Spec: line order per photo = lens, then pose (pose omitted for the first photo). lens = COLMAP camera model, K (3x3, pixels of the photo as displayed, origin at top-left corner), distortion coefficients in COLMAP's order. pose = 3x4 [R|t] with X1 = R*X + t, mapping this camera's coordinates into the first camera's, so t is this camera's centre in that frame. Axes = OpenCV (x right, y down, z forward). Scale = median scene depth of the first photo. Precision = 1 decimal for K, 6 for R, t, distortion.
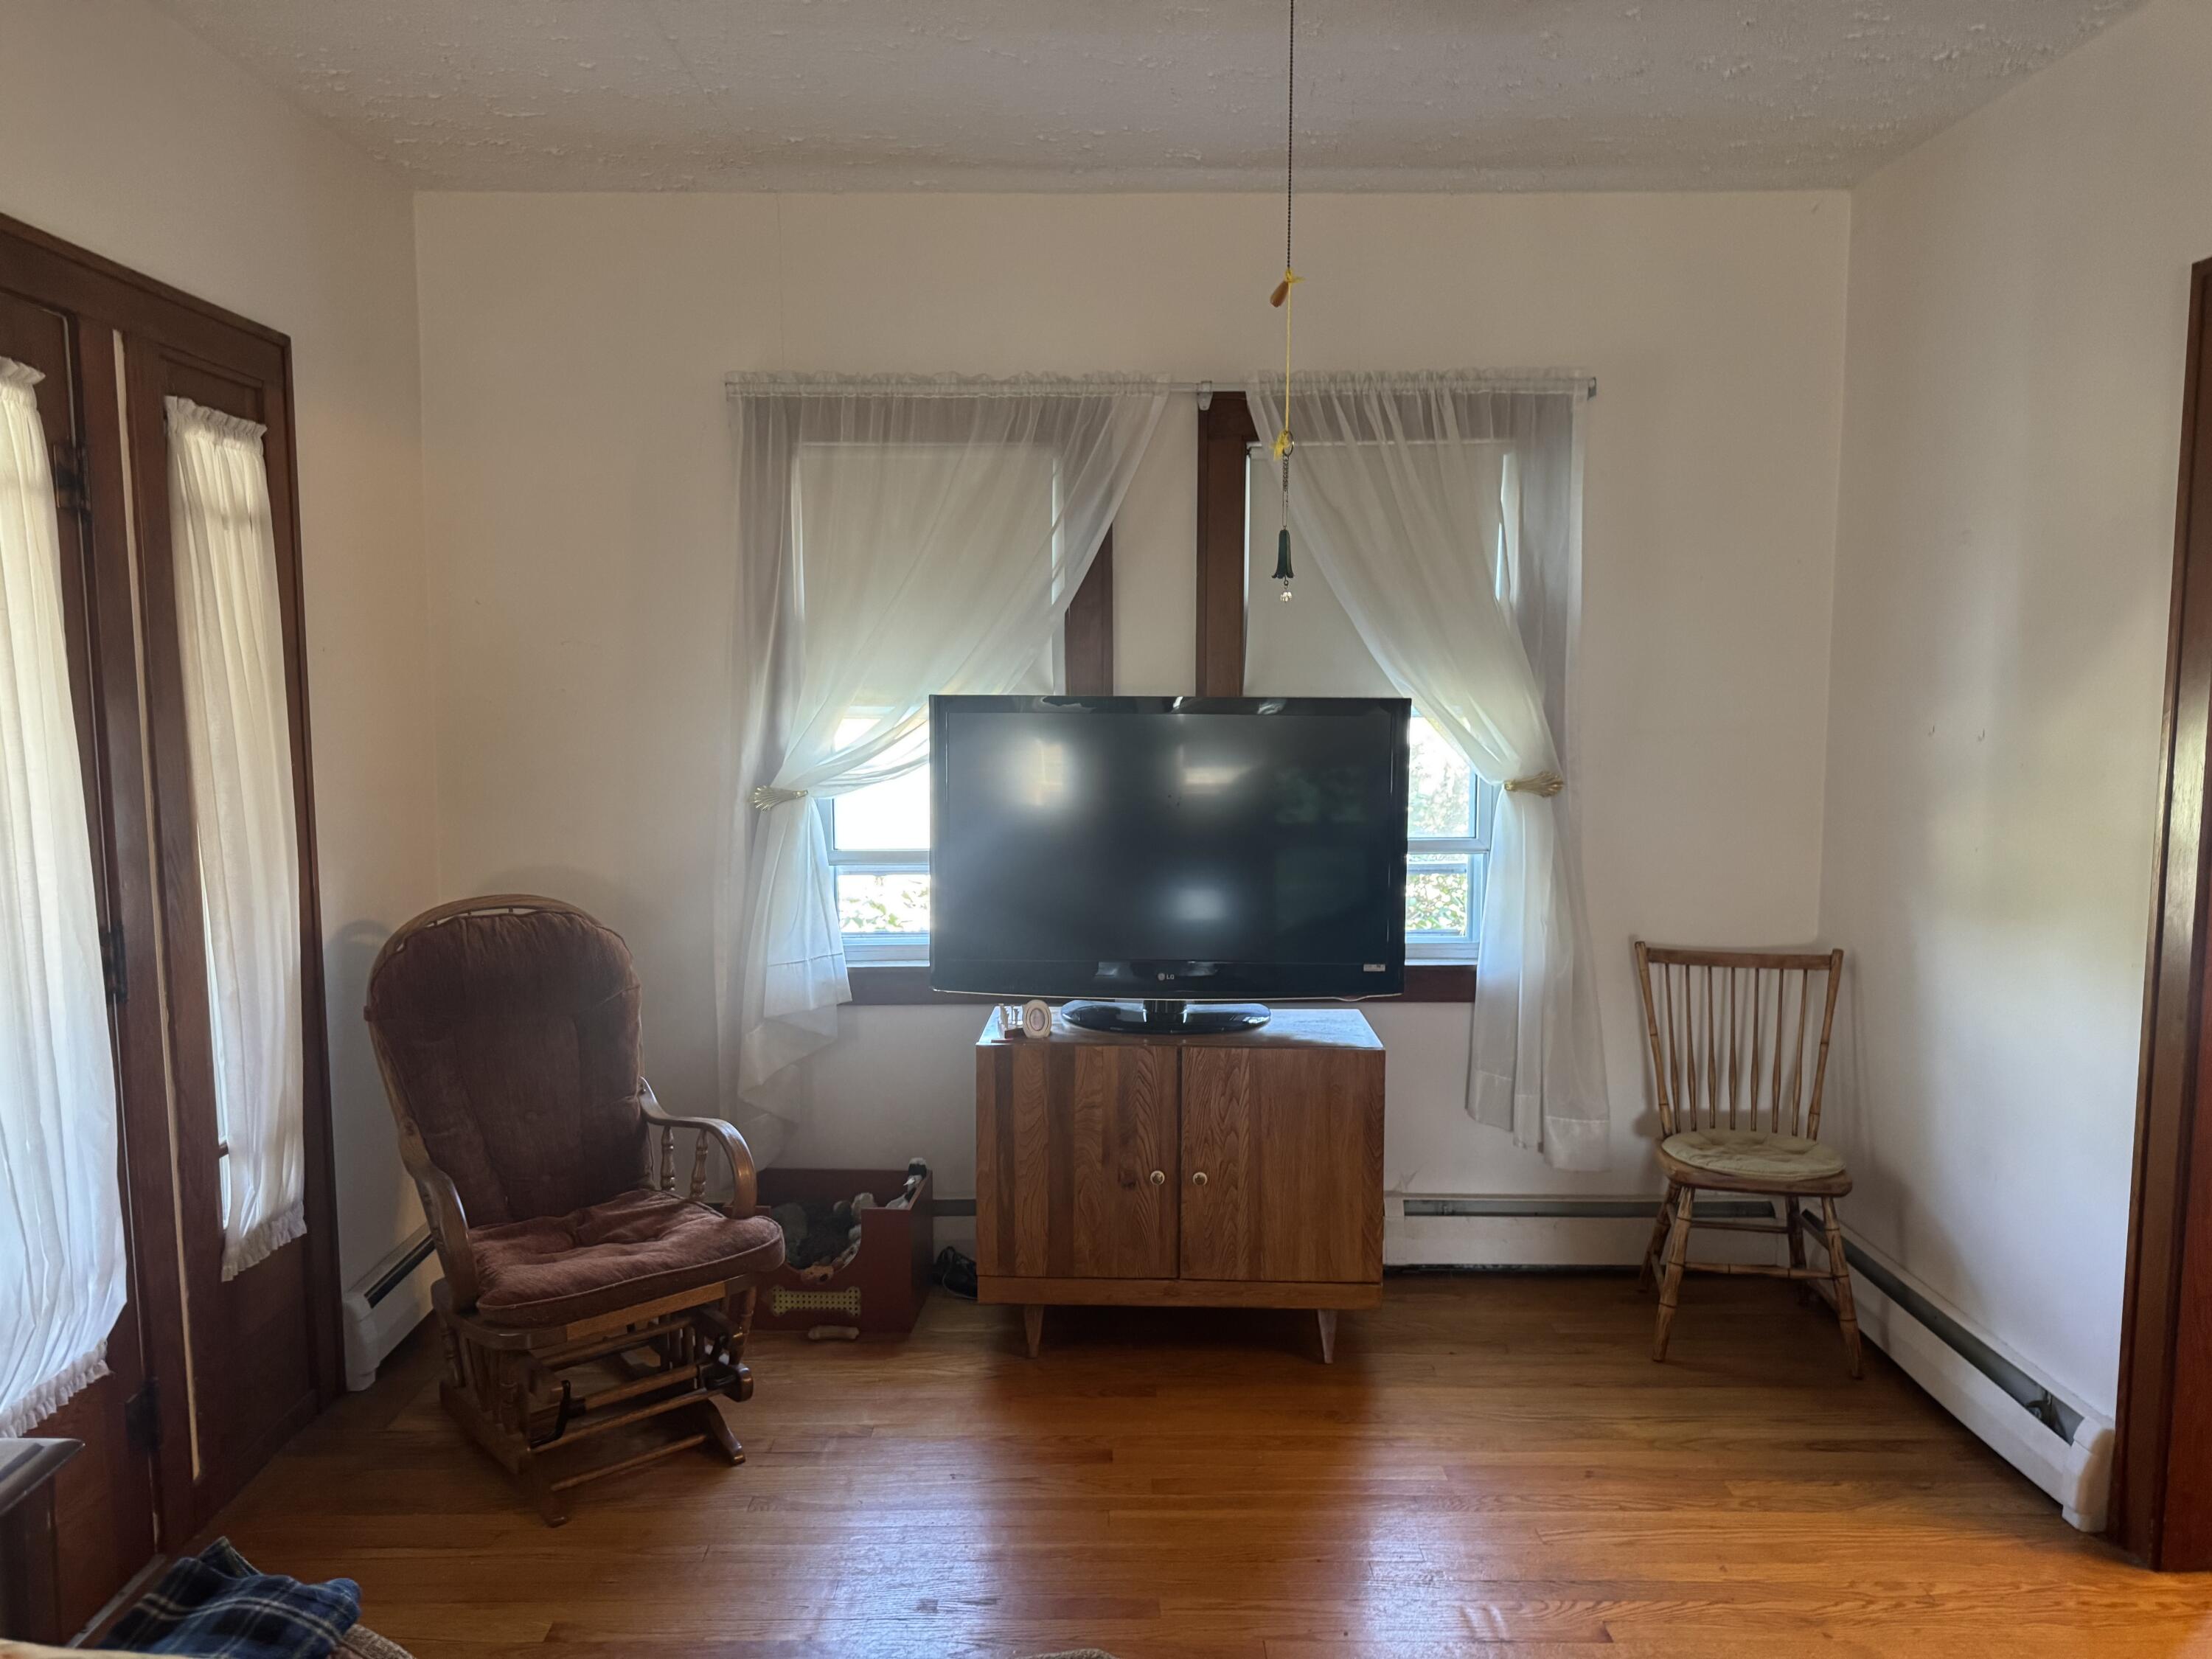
lens RADIAL K [[1570.7, 0, 1111.0], [0, 1570.7, 835.6], [0, 0, 1]] dist [0.045402, -0.071677]
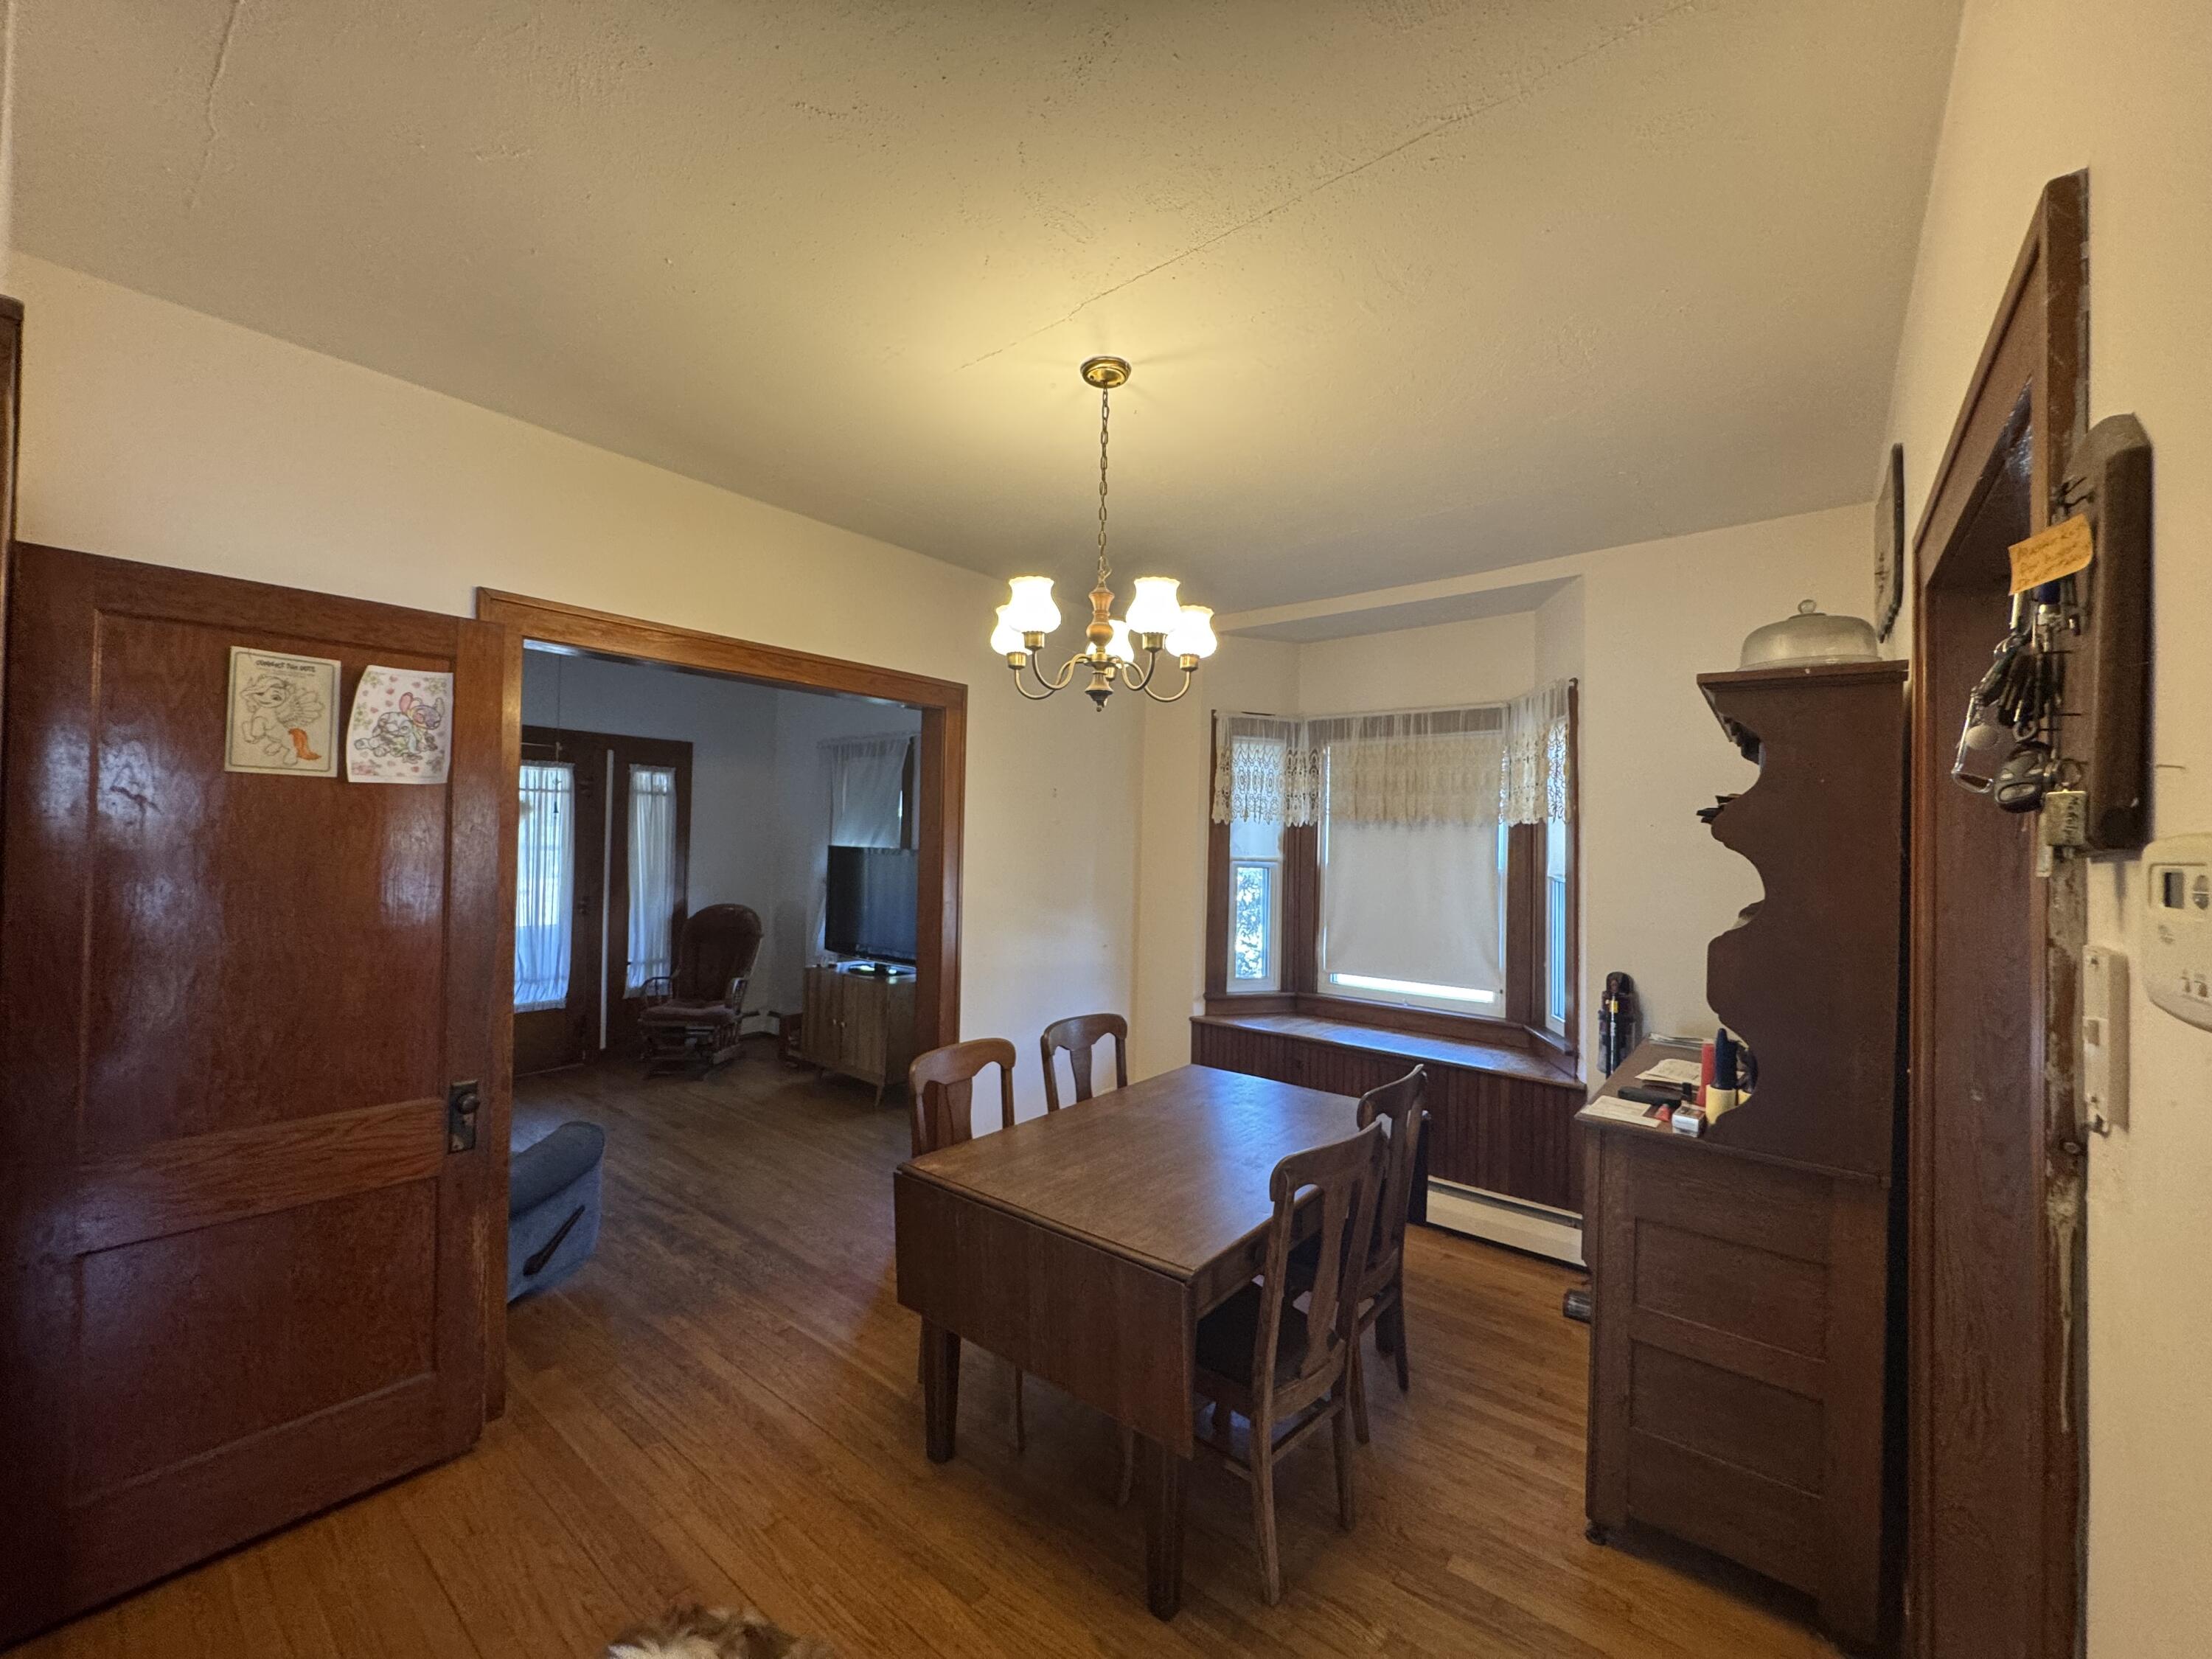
lens RADIAL K [[890.8, 0, 1106.0], [0, 890.8, 829.5], [0, 0, 1]] dist [0.000050, -0.000002]
pose [[0.781992, 0.013415, -0.623144, 1.230813], [-0.102773, 0.988859, -0.107684, 0.002141], [0.614757, 0.148251, 0.774658, 0.028614]]
